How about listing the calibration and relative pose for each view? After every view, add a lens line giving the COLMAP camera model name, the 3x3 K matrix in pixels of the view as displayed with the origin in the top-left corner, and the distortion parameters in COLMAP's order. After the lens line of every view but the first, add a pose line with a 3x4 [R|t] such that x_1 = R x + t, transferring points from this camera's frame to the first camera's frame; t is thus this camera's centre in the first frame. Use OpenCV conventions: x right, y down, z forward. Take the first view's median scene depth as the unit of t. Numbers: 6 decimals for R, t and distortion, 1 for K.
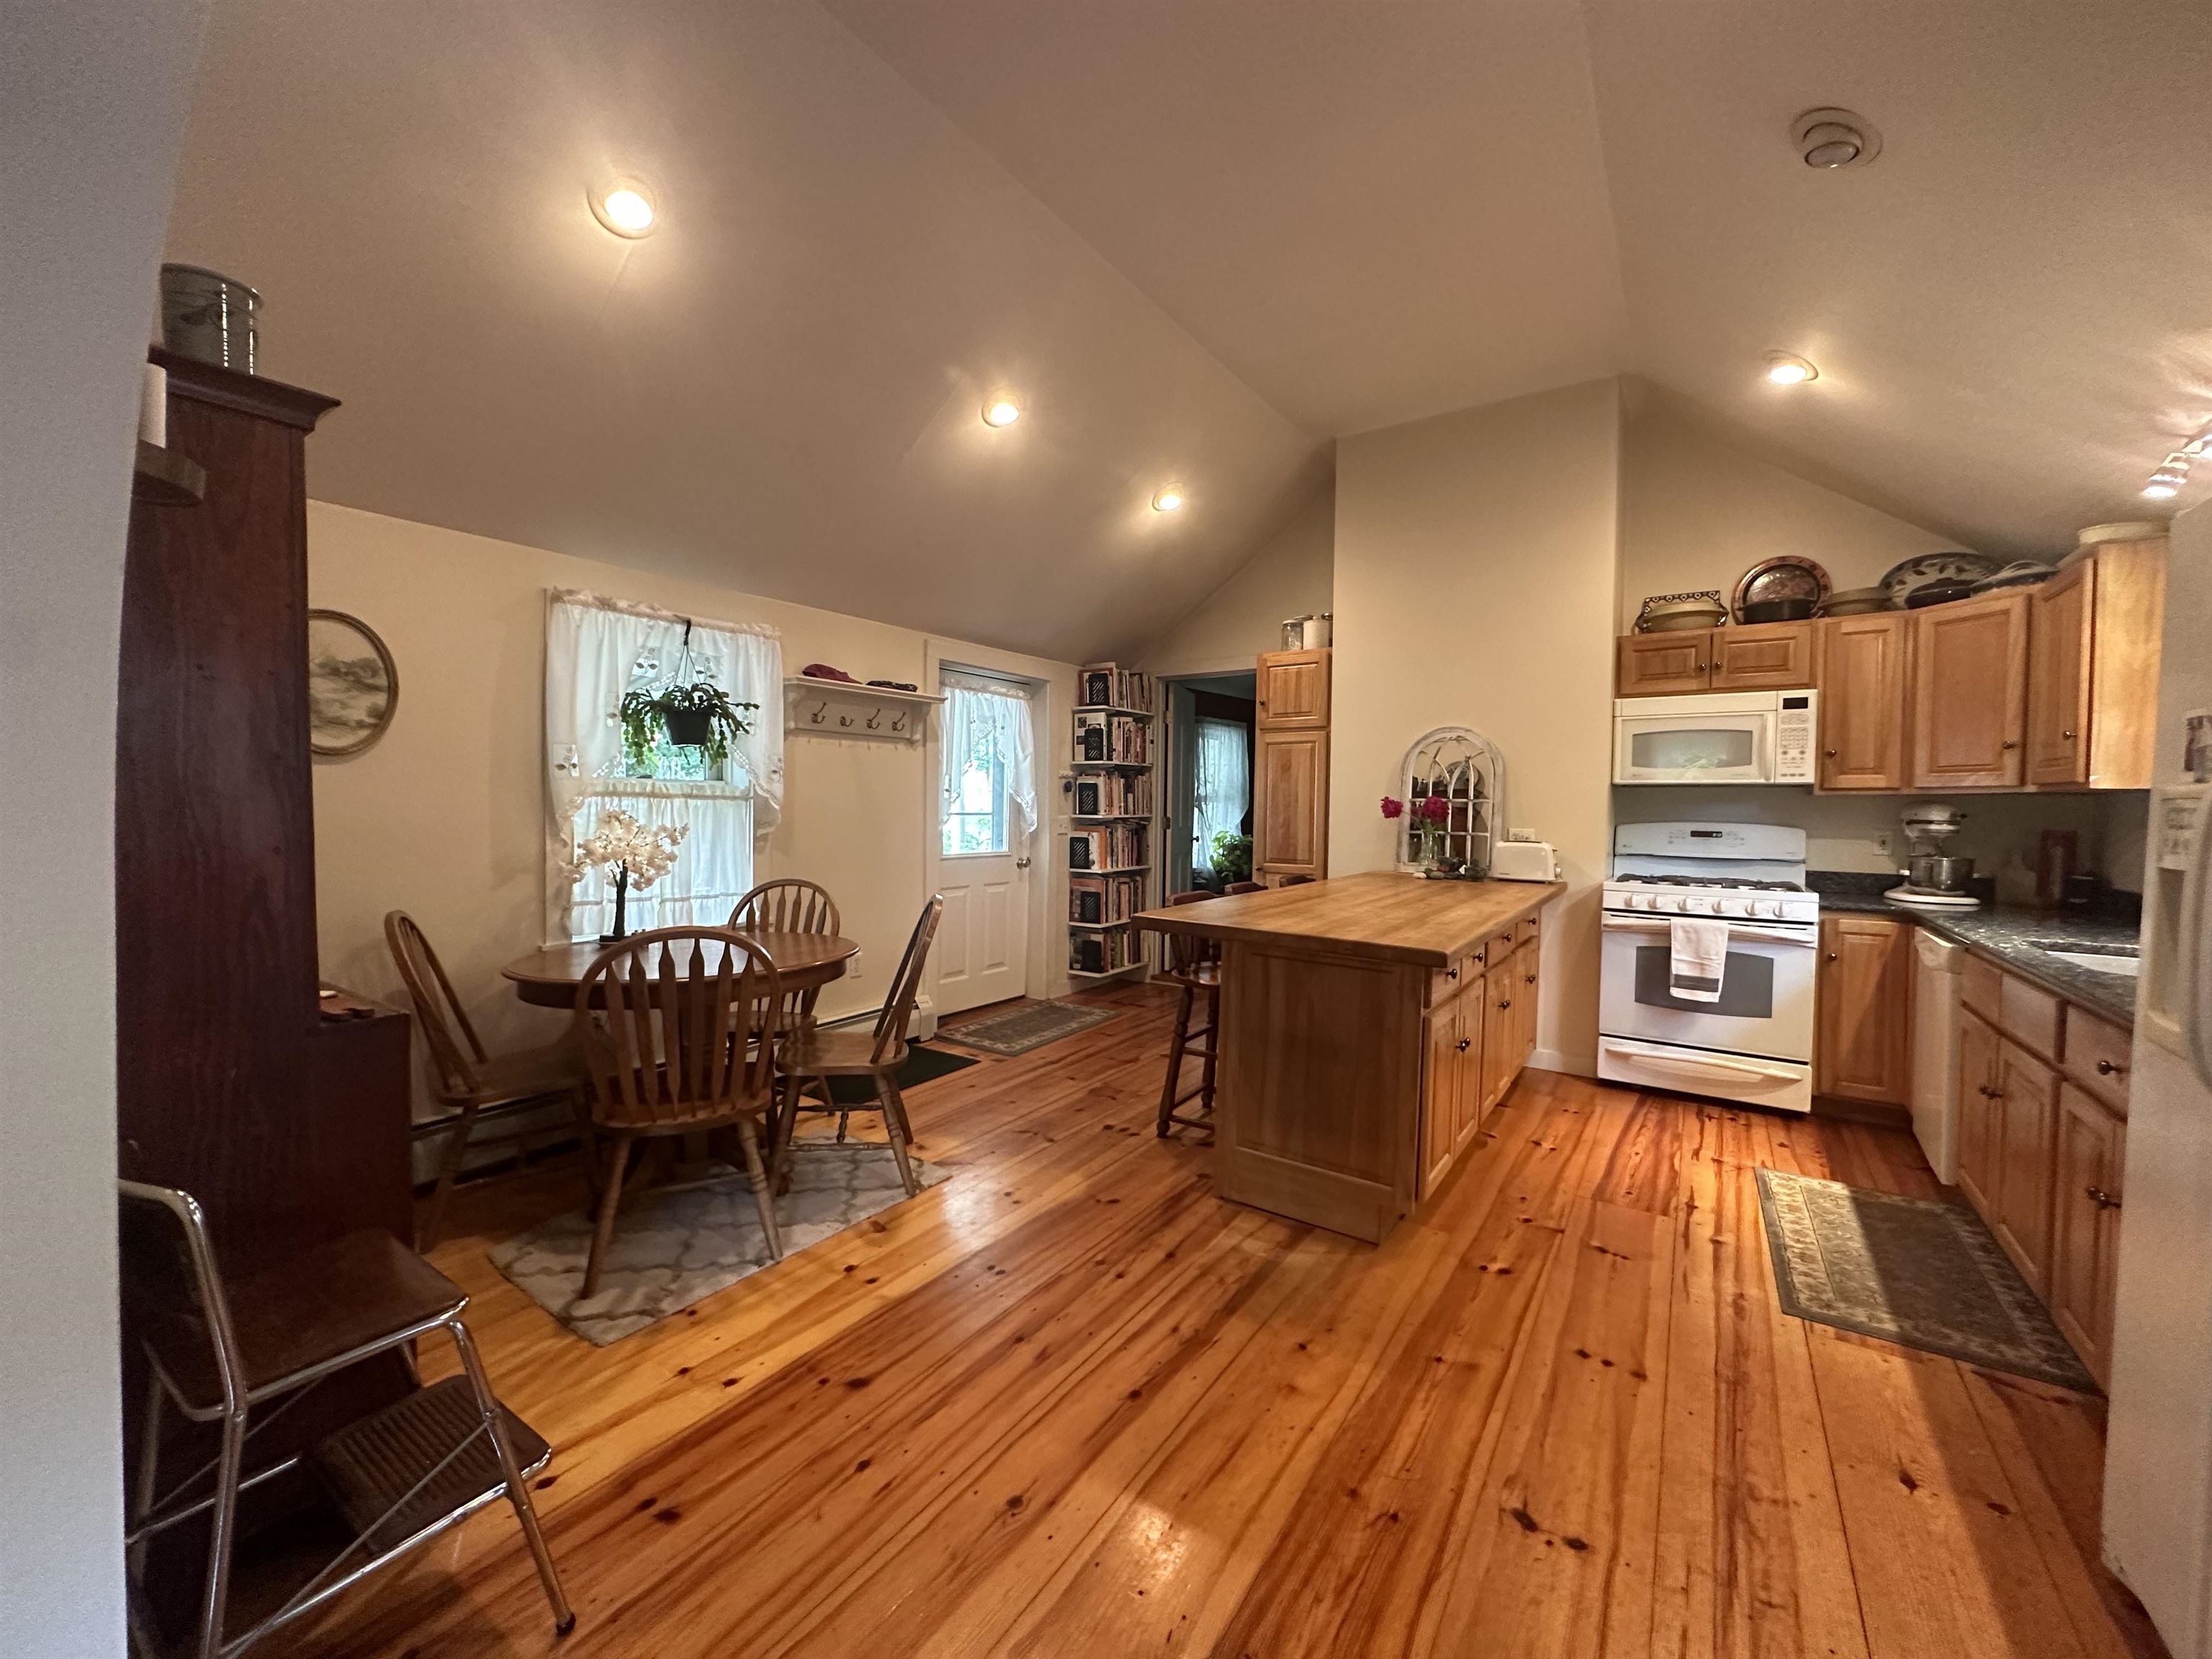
lens RADIAL K [[881.9, 0, 1106.0], [0, 881.9, 829.5], [0, 0, 1]] dist [-0.004308, 0.000525]
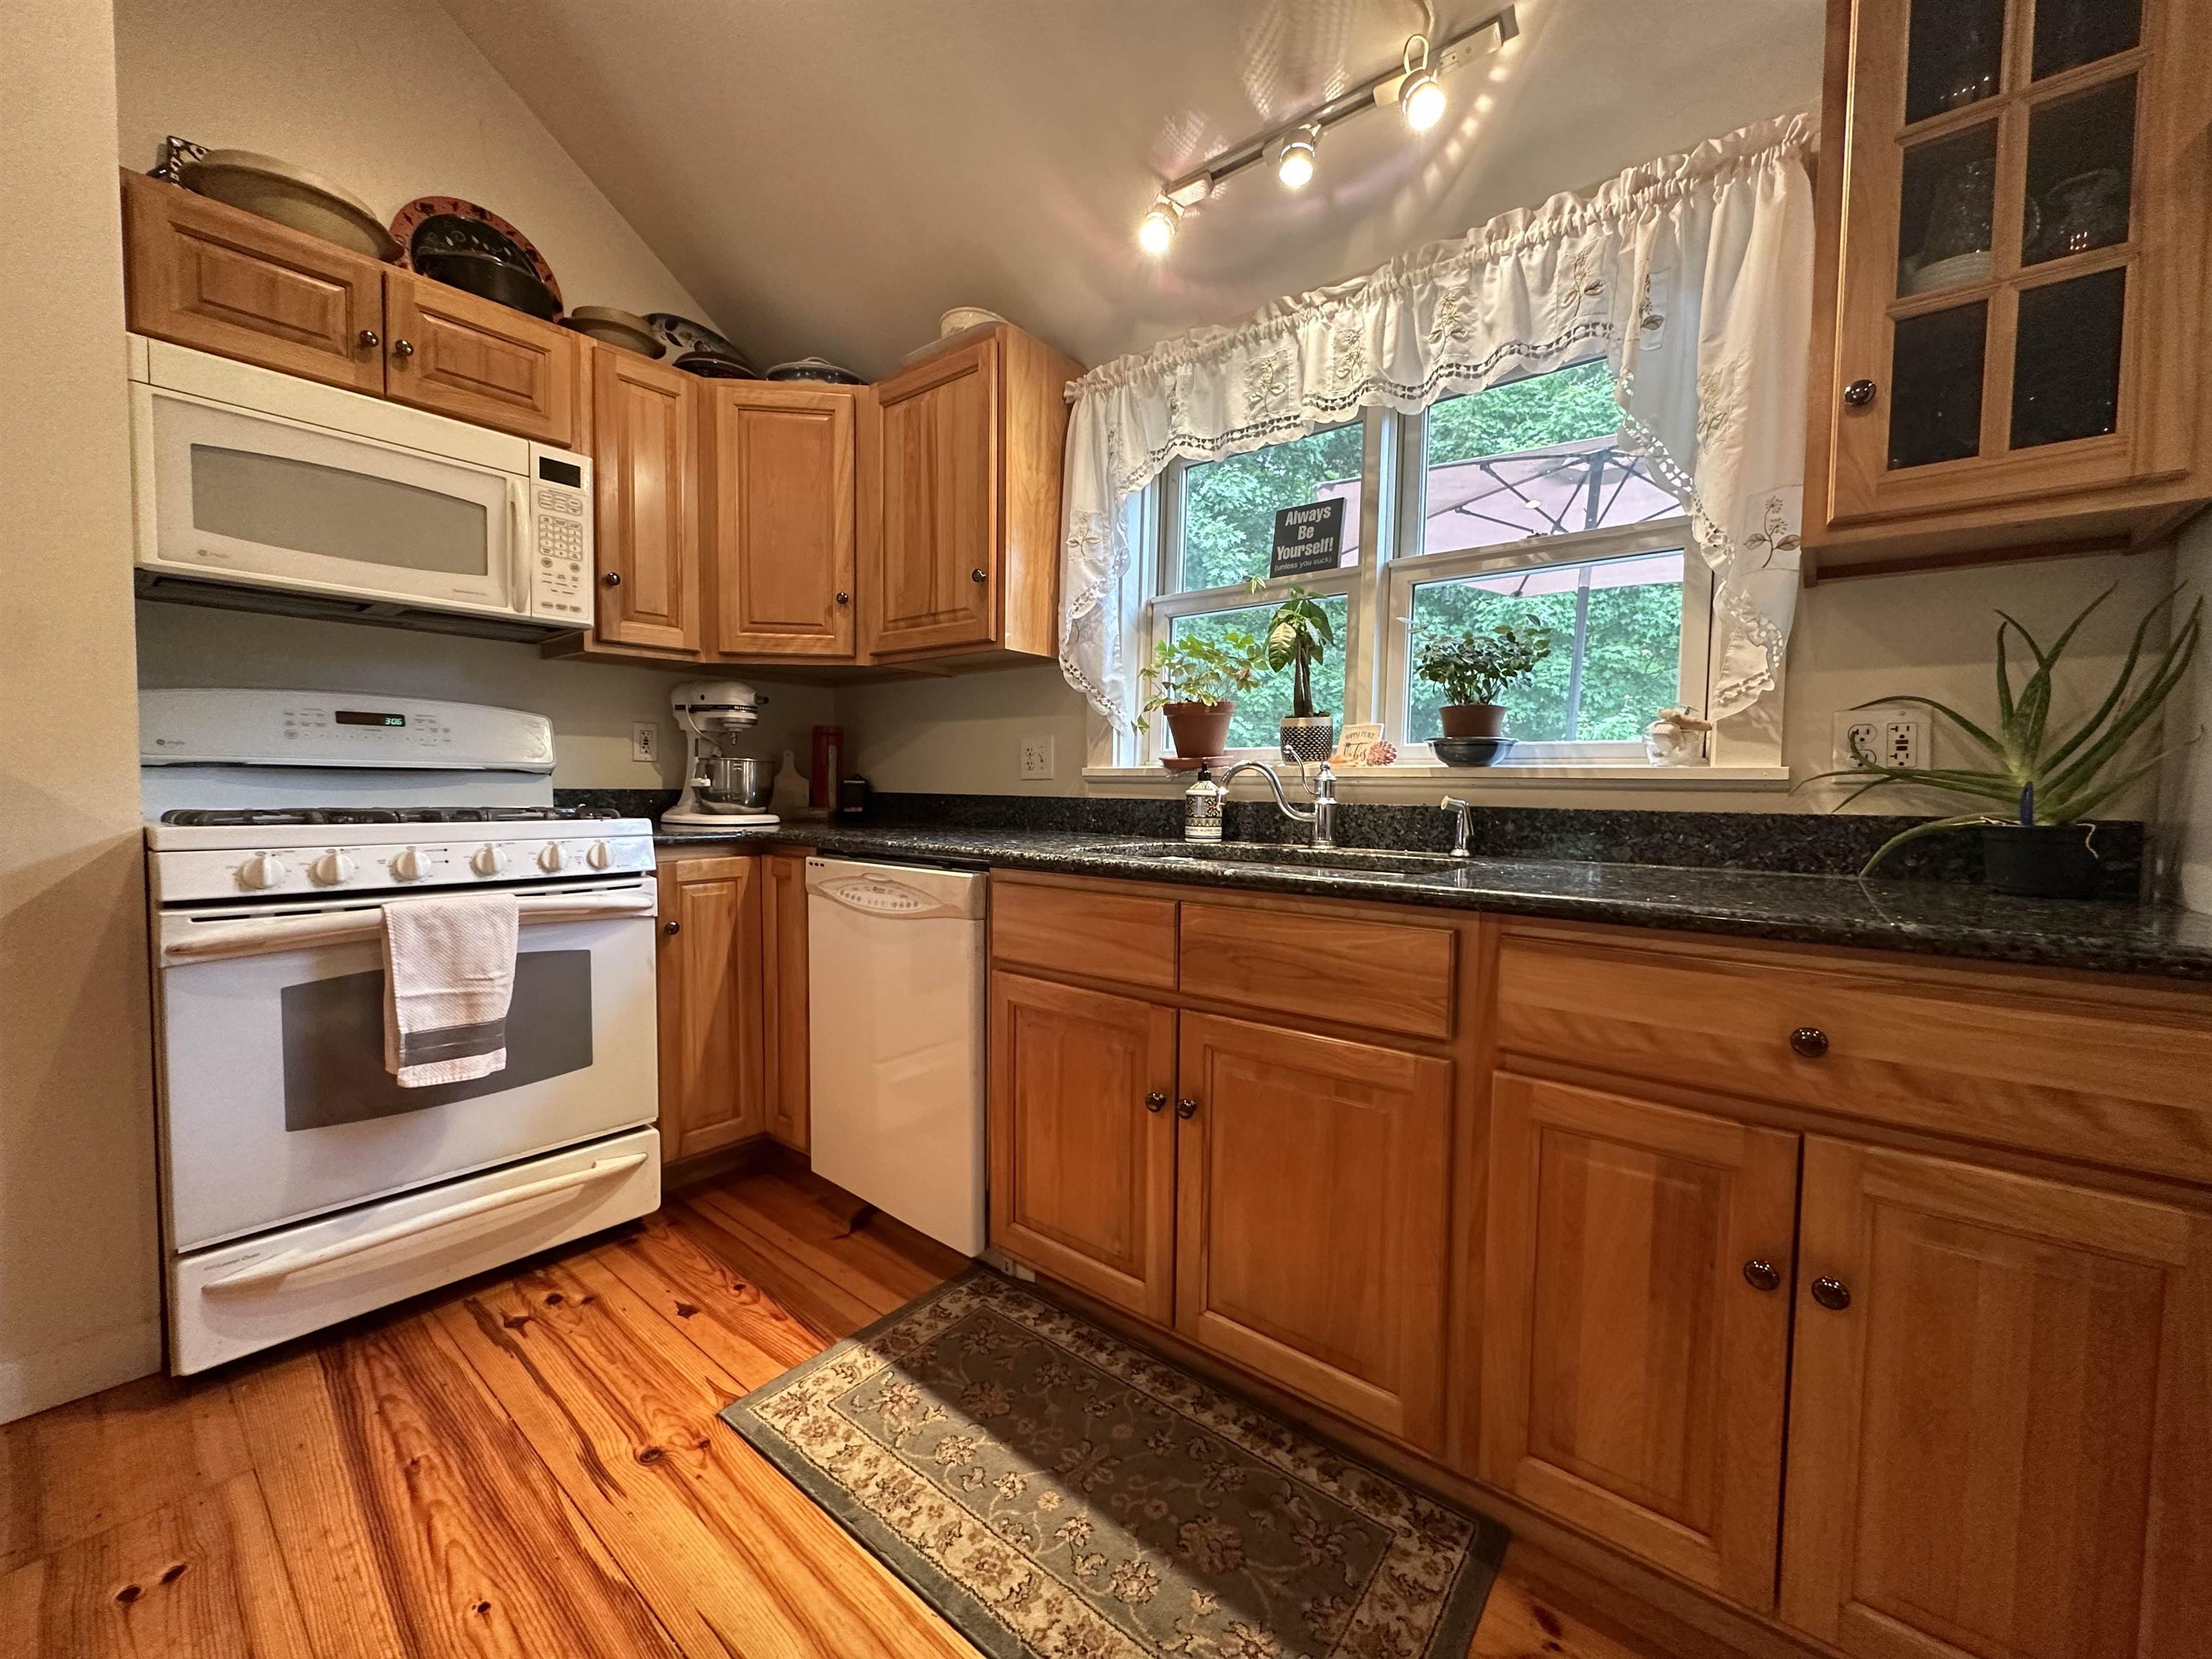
lens RADIAL K [[881.9, 0, 1106.0], [0, 881.9, 829.5], [0, 0, 1]] dist [-0.004308, 0.000525]
pose [[0.087905, -0.062716, 0.994153, 0.283080], [0.016741, 0.997968, 0.061477, 0.050486], [-0.995988, 0.011239, 0.088776, 0.665607]]
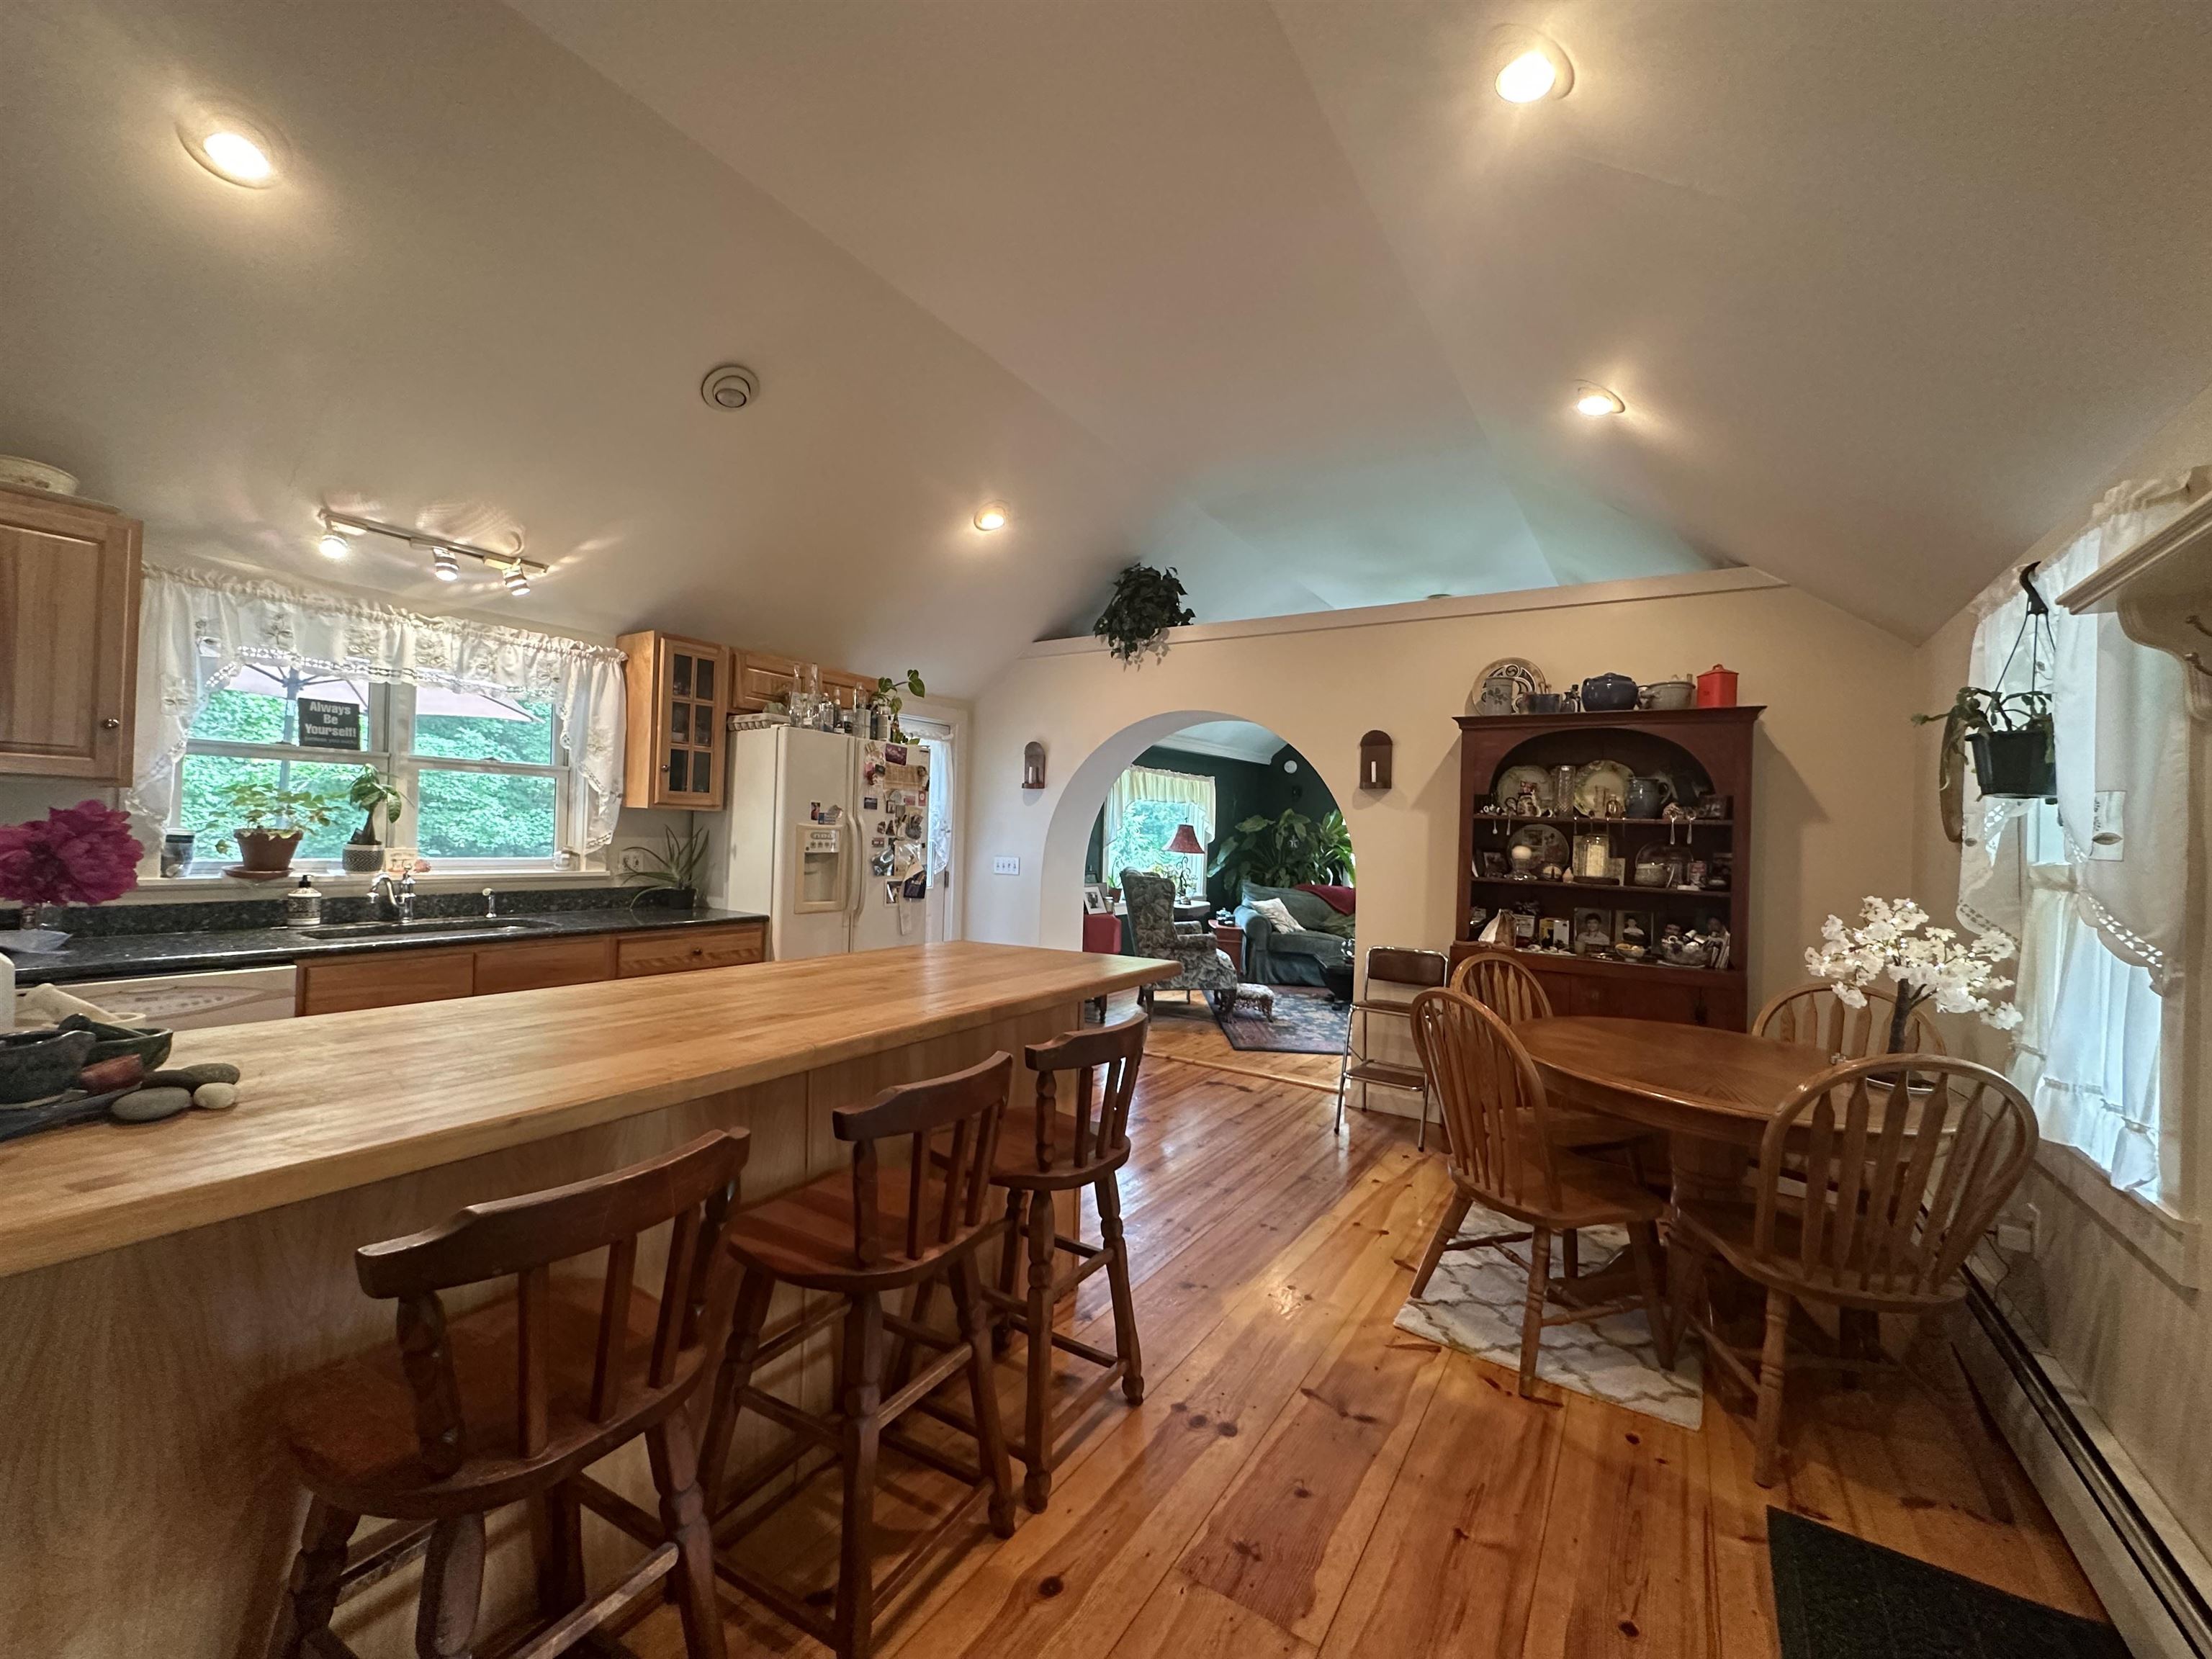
lens RADIAL K [[881.9, 0, 1106.0], [0, 881.9, 829.5], [0, 0, 1]] dist [-0.004308, 0.000525]
pose [[-0.998588, -0.047949, -0.022863, 0.110661], [-0.048489, 0.998543, 0.023696, -0.058595], [0.021694, 0.024771, -0.999458, 1.519700]]
